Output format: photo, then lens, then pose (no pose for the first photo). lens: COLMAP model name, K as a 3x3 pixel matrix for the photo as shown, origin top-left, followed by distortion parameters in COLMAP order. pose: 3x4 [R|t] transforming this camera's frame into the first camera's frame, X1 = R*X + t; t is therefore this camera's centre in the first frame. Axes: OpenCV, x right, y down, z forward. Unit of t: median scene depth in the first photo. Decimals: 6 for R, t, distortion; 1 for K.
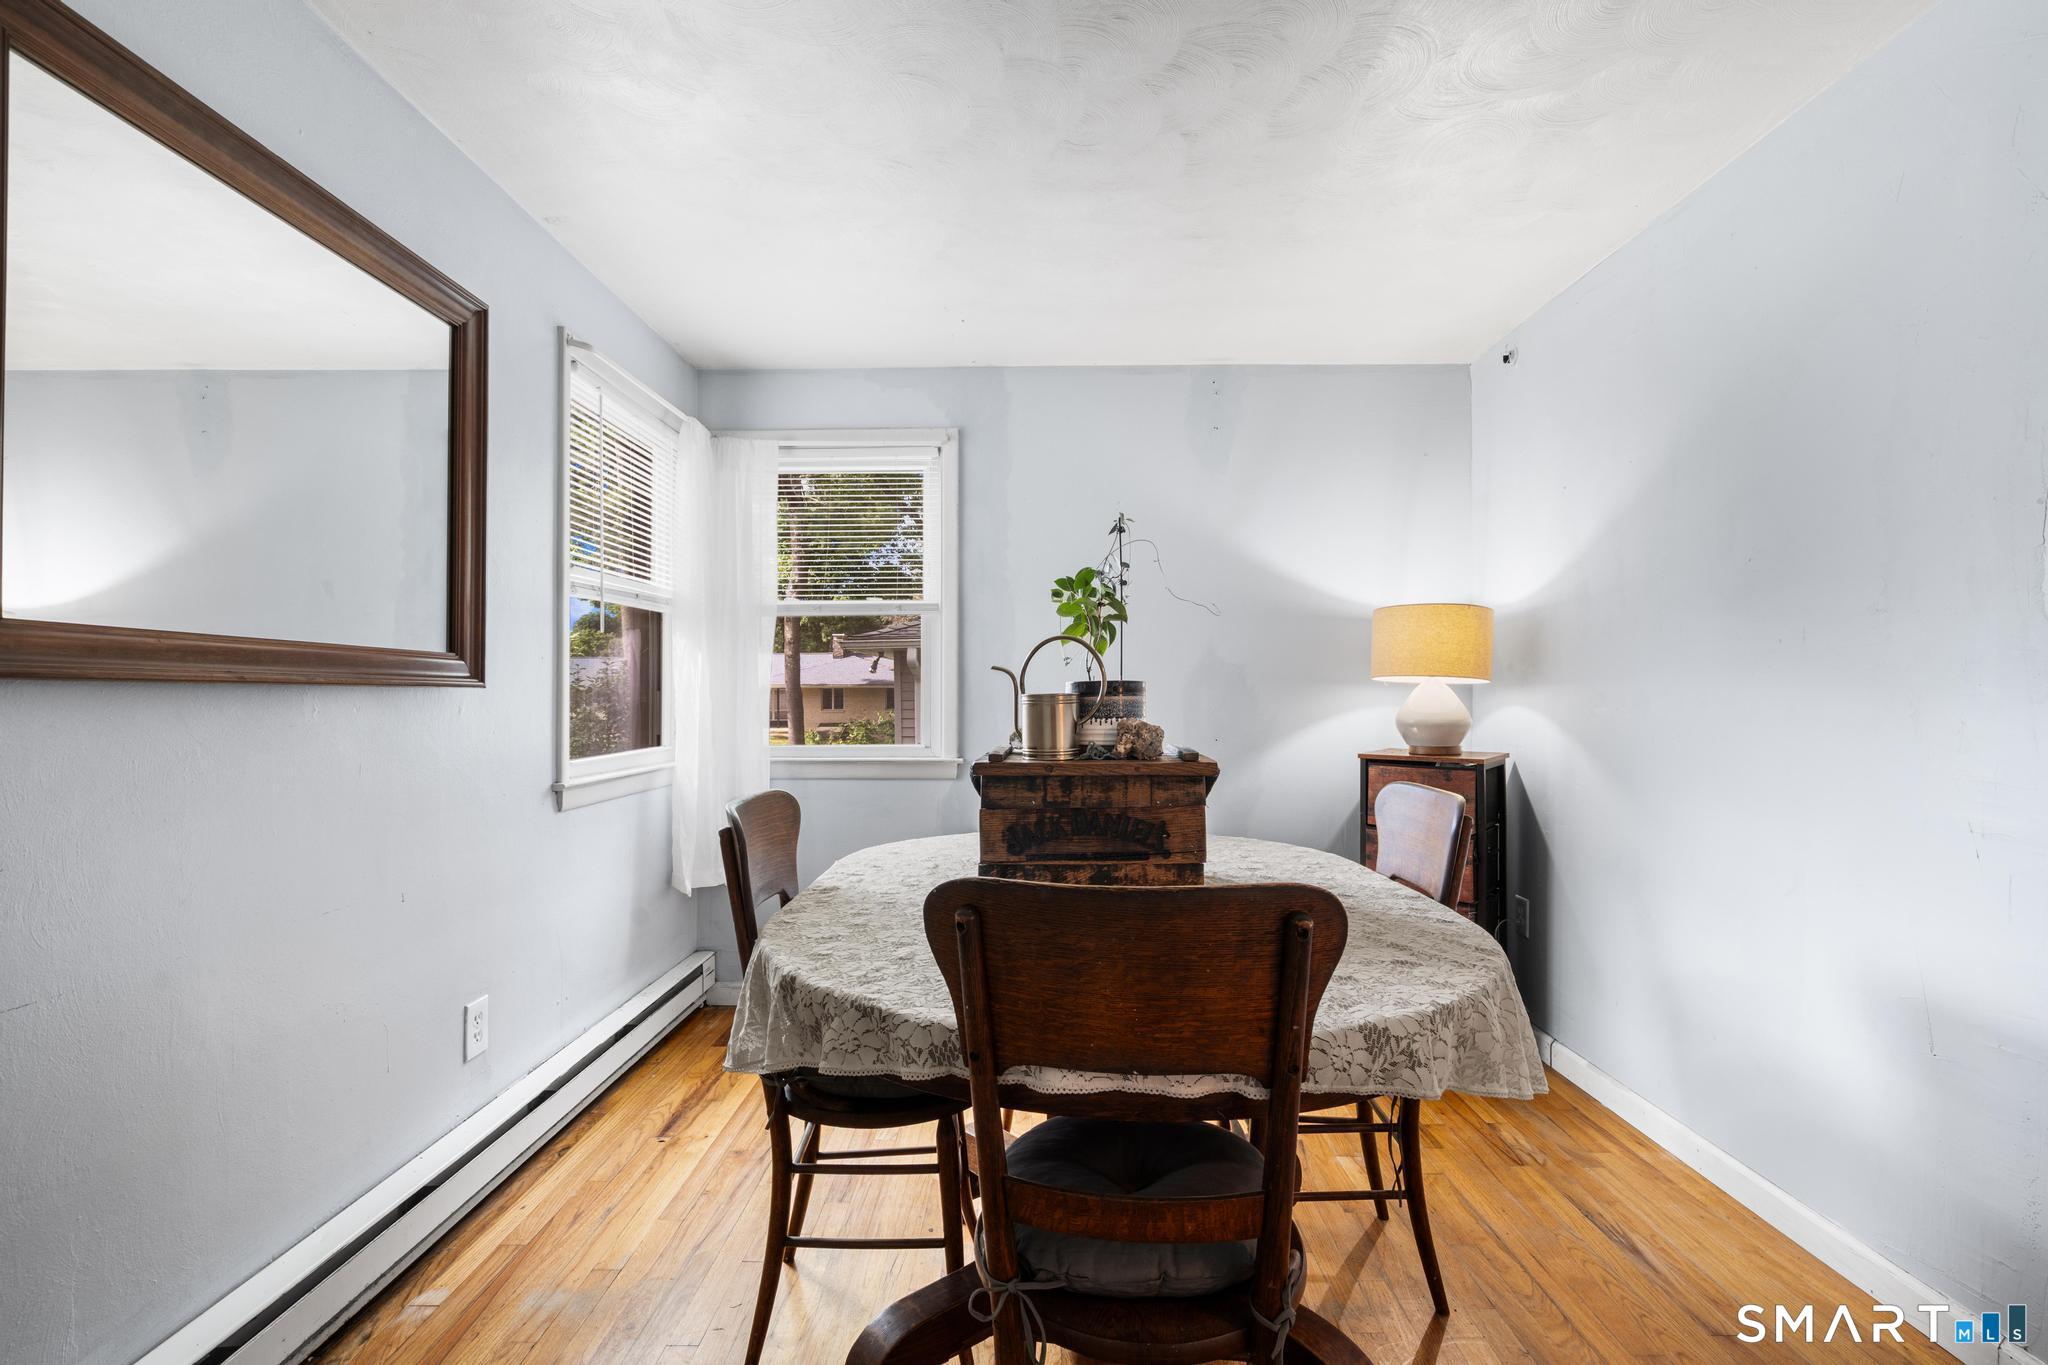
lens RADIAL K [[925.4, 0, 1020.2], [0, 925.4, 687.8], [0, 0, 1]] dist [-0.011848, 0.004756]
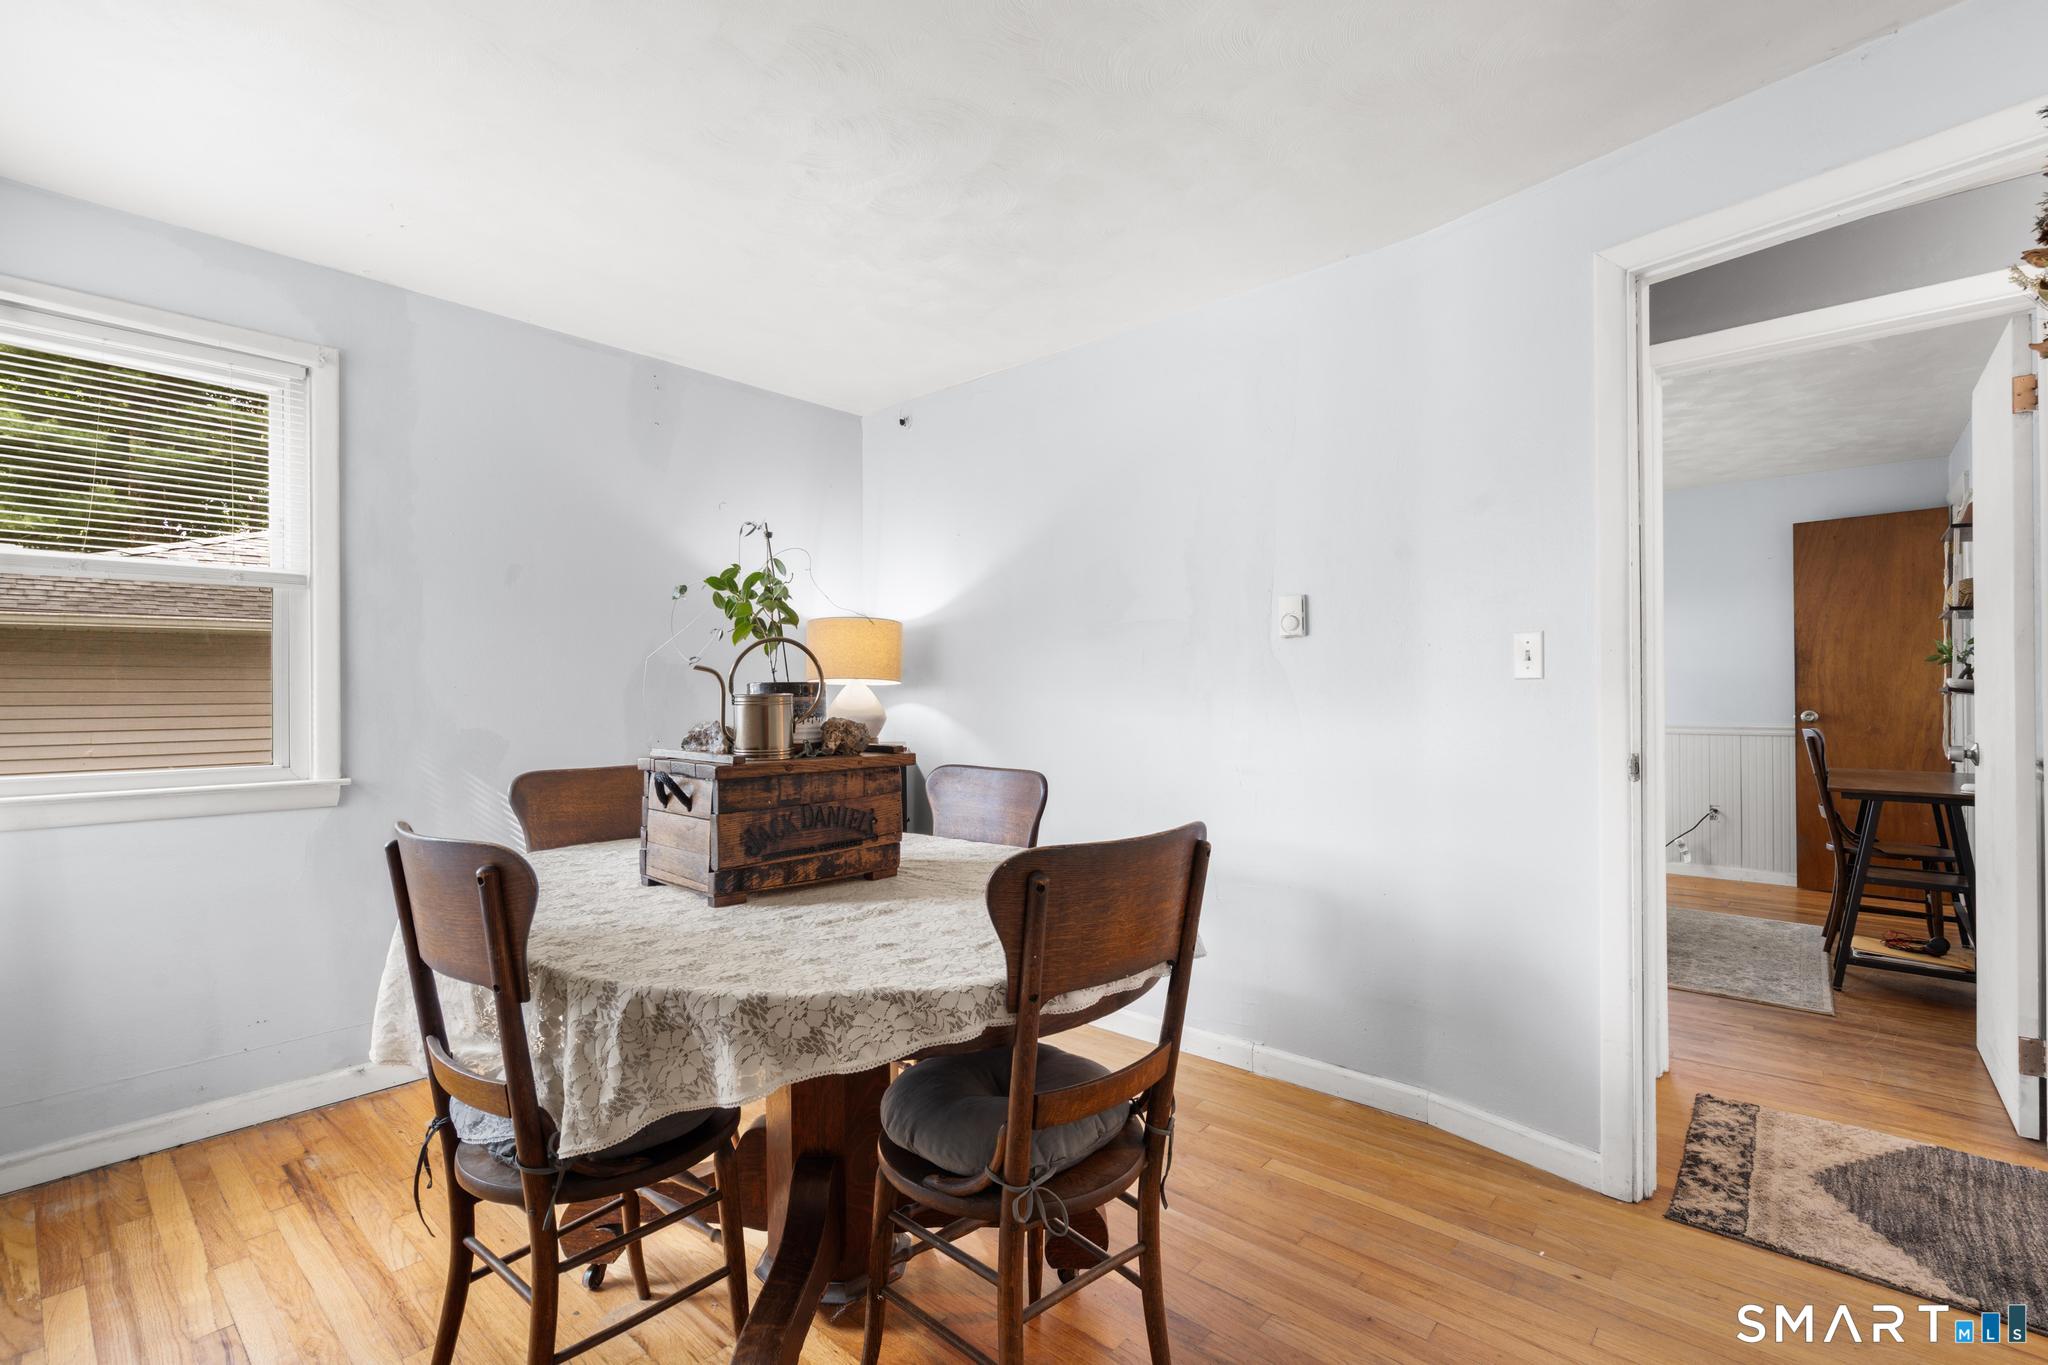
lens RADIAL K [[925.4, 0, 1015.6], [0, 925.4, 687.1], [0, 0, 1]] dist [-0.011848, 0.004756]
pose [[0.648107, 0.003149, 0.761543, -0.570189], [-0.002885, 0.999994, -0.001681, -0.000626], [-0.761544, -0.001108, 0.648112, 0.141725]]
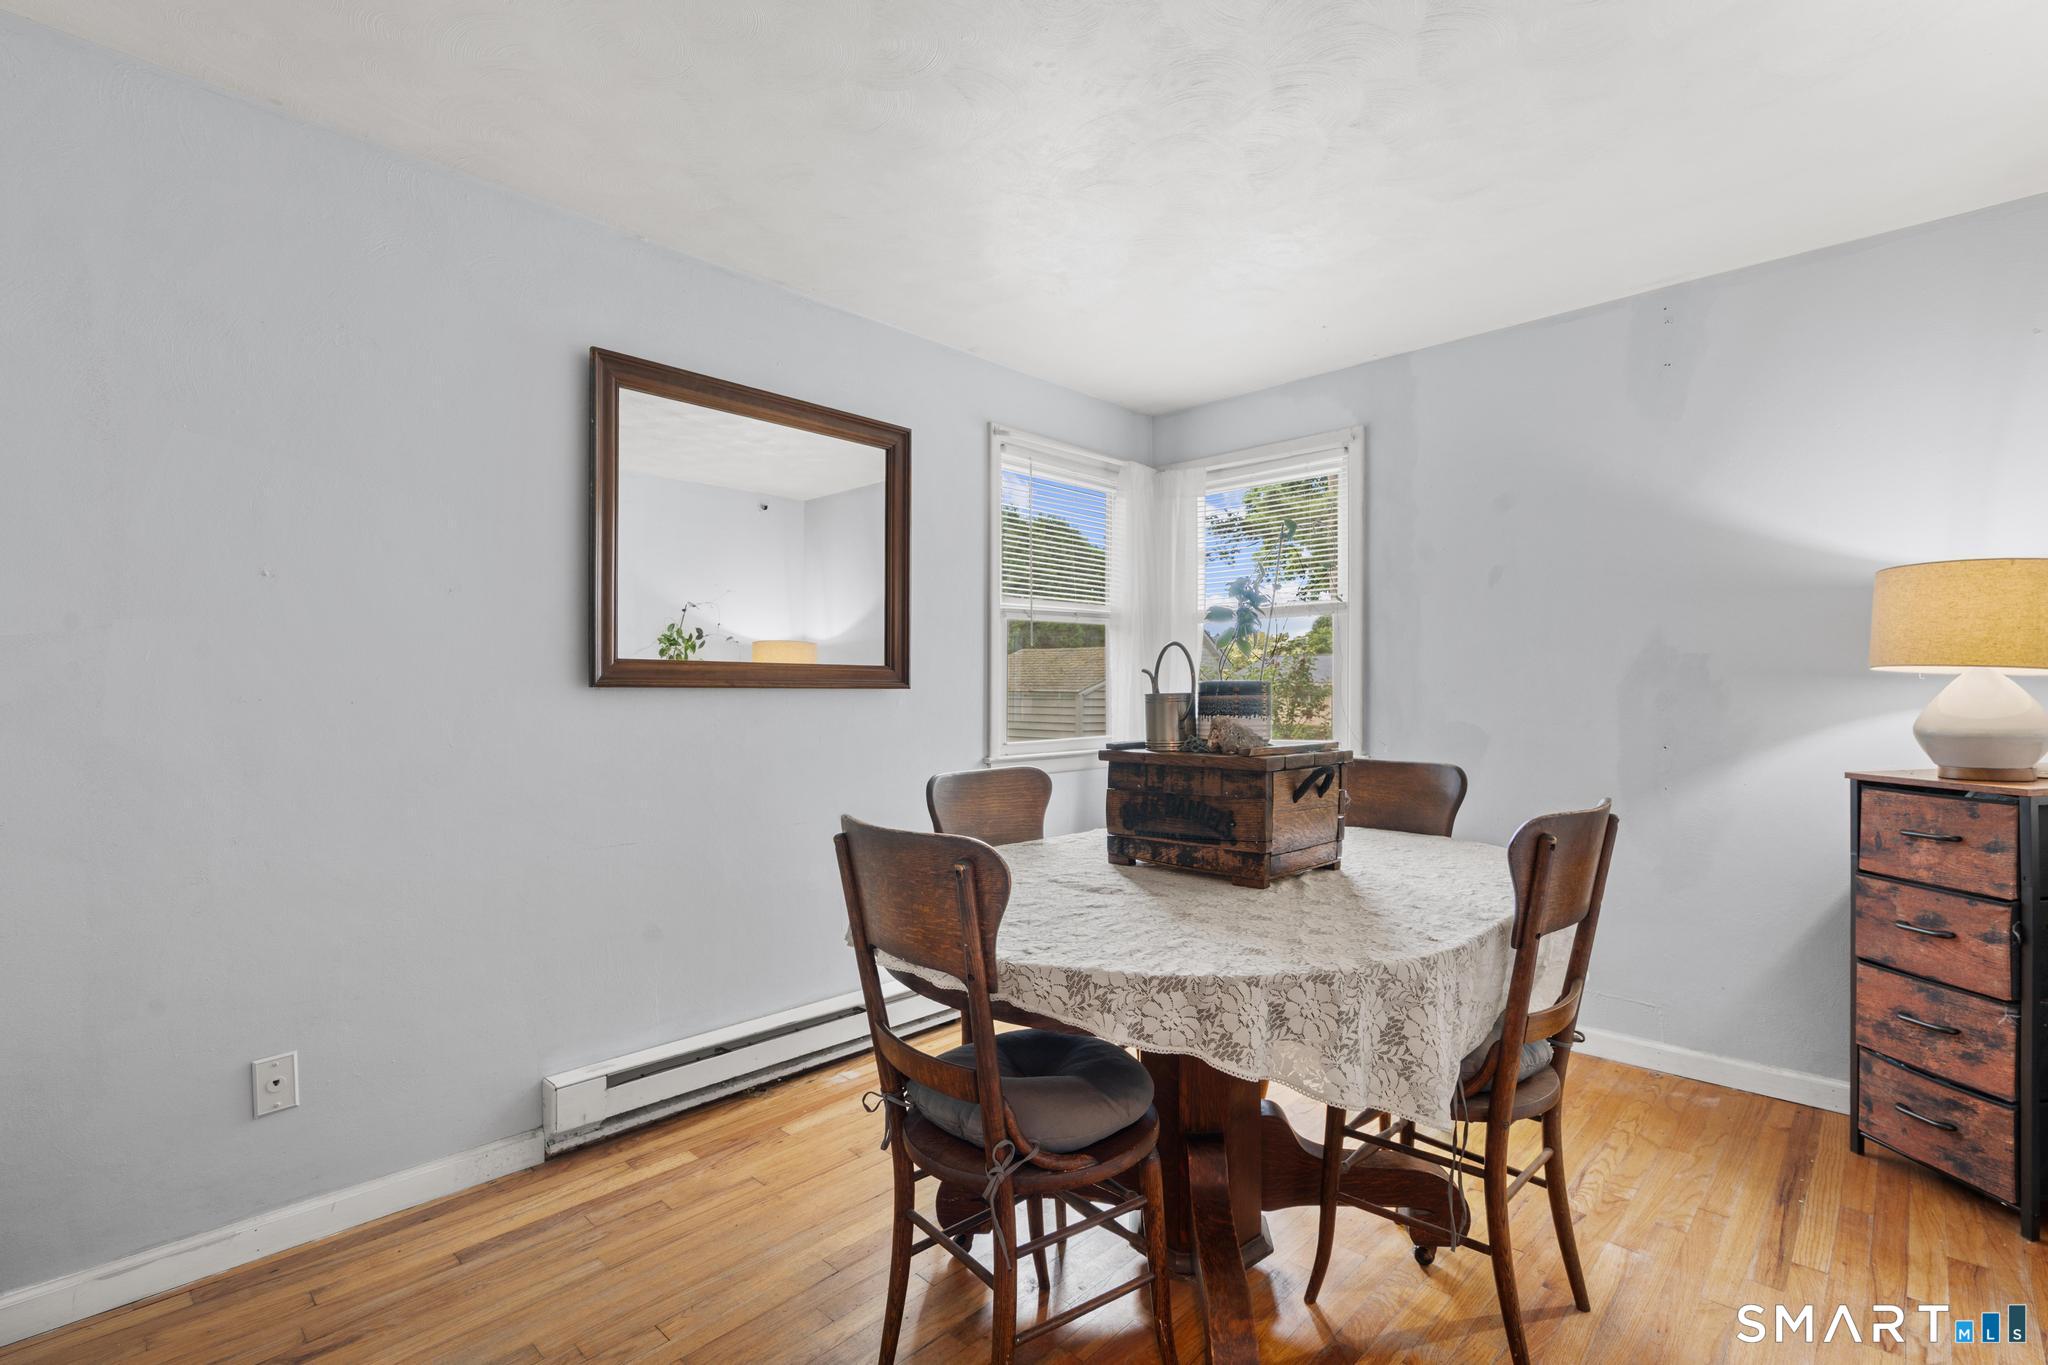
lens RADIAL K [[925.4, 0, 1033.1], [0, 925.4, 693.9], [0, 0, 1]] dist [-0.011848, 0.004756]
pose [[0.739532, 0.001053, -0.673120, 0.695730], [0.006689, 0.999938, 0.008913, -0.004260], [0.673088, -0.011093, 0.739479, 0.041638]]
